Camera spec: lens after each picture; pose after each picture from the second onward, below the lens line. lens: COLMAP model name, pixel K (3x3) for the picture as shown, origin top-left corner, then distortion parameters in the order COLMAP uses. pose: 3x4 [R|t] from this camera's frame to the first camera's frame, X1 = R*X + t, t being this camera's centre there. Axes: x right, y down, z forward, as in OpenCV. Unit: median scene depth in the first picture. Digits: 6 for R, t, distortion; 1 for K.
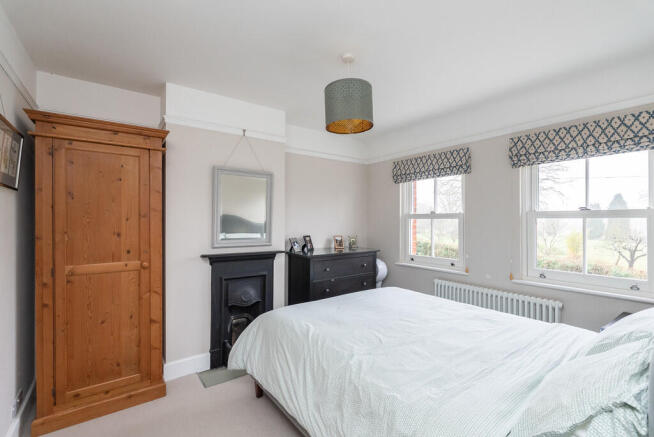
lens RADIAL K [[291.5, 0, 331.7], [0, 291.5, 219.2], [0, 0, 1]] dist [-0.000932, -0.000493]
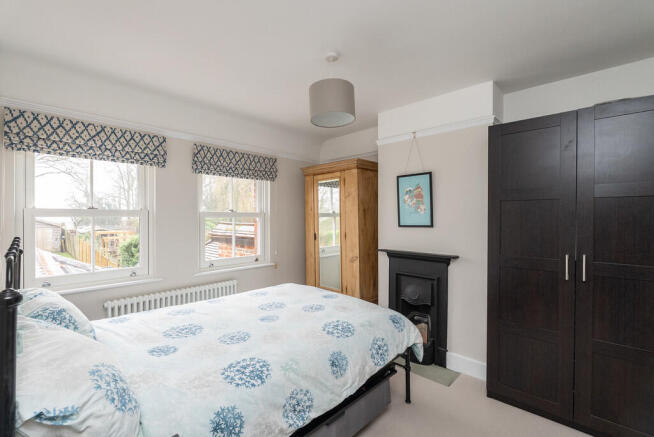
lens RADIAL K [[291.5, 0, 332.6], [0, 291.5, 218.2], [0, 0, 1]] dist [-0.000932, -0.000493]
pose [[-0.189624, 0.006767, 0.981833, -0.455684], [-0.003420, 0.999966, -0.007552, 0.004029], [-0.981851, -0.004790, -0.189594, 0.589939]]
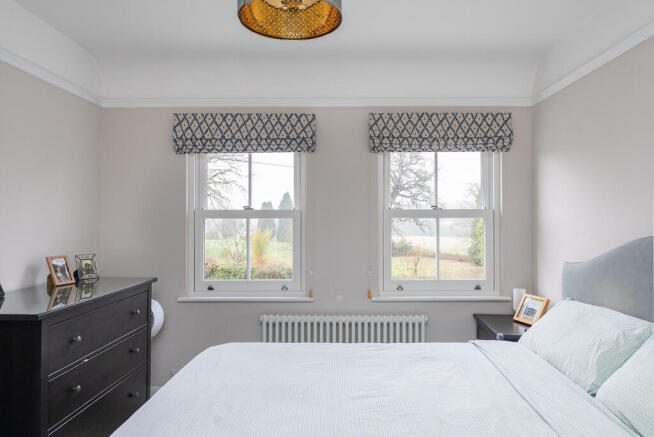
lens RADIAL K [[417.4, 0, 329.2], [0, 417.4, 220.4], [0, 0, 1]] dist [-0.009192, 0.001187]
pose [[0.613723, -0.000252, 0.789521, -0.253193], [-0.001224, 0.999998, 0.001270, 0.001747], [-0.789520, -0.001746, 0.613722, 0.330994]]
